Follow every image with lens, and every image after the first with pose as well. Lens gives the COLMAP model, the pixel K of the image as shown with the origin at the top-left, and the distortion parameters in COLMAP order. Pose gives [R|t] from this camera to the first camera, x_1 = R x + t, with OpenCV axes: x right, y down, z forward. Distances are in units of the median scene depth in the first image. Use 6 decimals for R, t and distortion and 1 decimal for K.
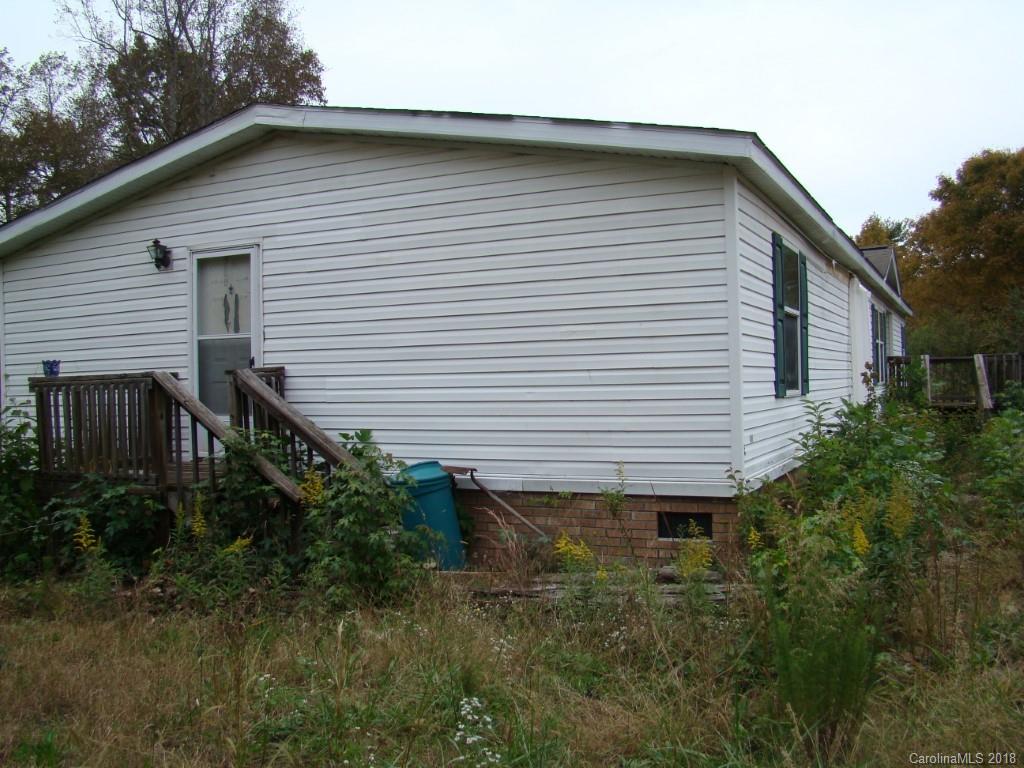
lens RADIAL K [[959.9, 0, 512.0], [0, 959.9, 384.0], [0, 0, 1]] dist [-0.162264, 0.130716]
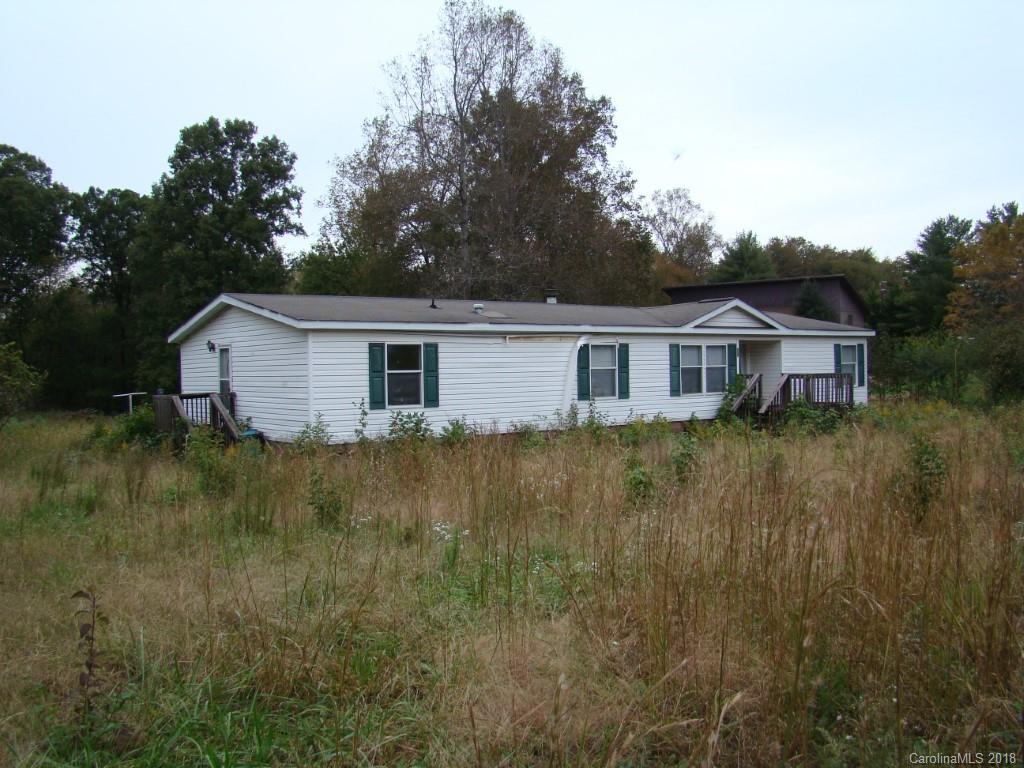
lens RADIAL K [[959.9, 0, 512.0], [0, 959.9, 384.0], [0, 0, 1]] dist [-0.162264, 0.130716]
pose [[0.894316, 0.016371, -0.447137, 1.531116], [-0.006615, 0.999705, 0.023371, -0.101075], [0.447388, -0.017943, 0.894160, -0.952357]]
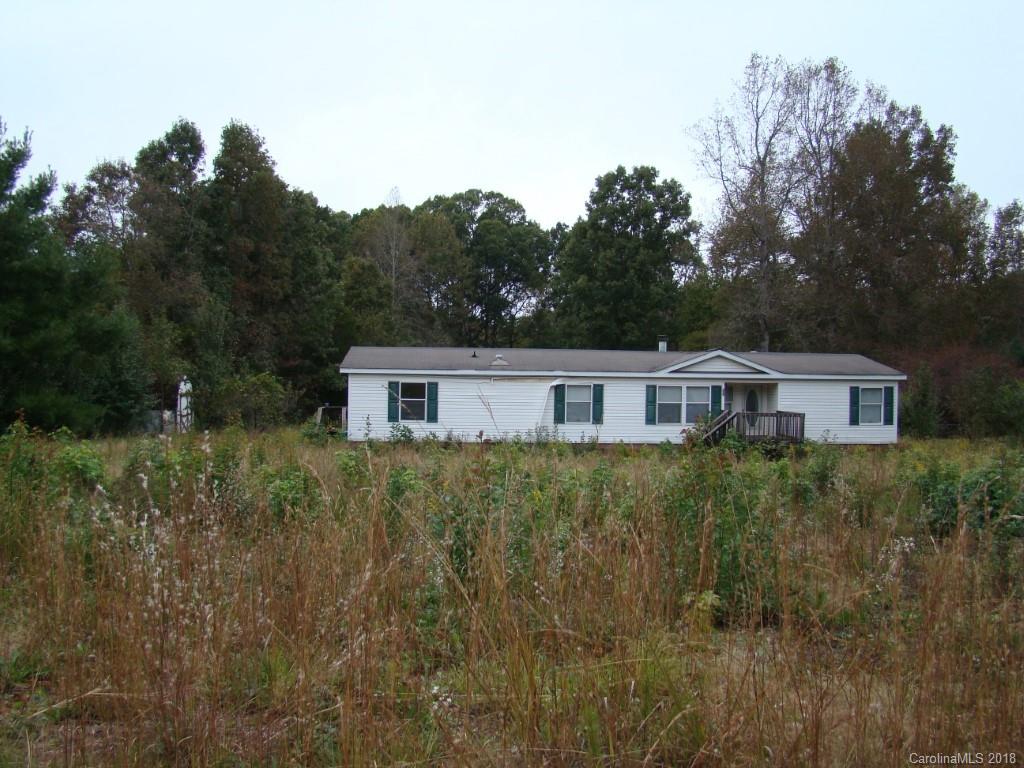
lens RADIAL K [[959.9, 0, 512.0], [0, 959.9, 384.0], [0, 0, 1]] dist [-0.162264, 0.130716]
pose [[0.509943, 0.037562, -0.859388, 3.657474], [-0.029318, 0.999225, 0.026277, -0.244066], [0.859708, 0.011796, 0.510649, -0.588677]]
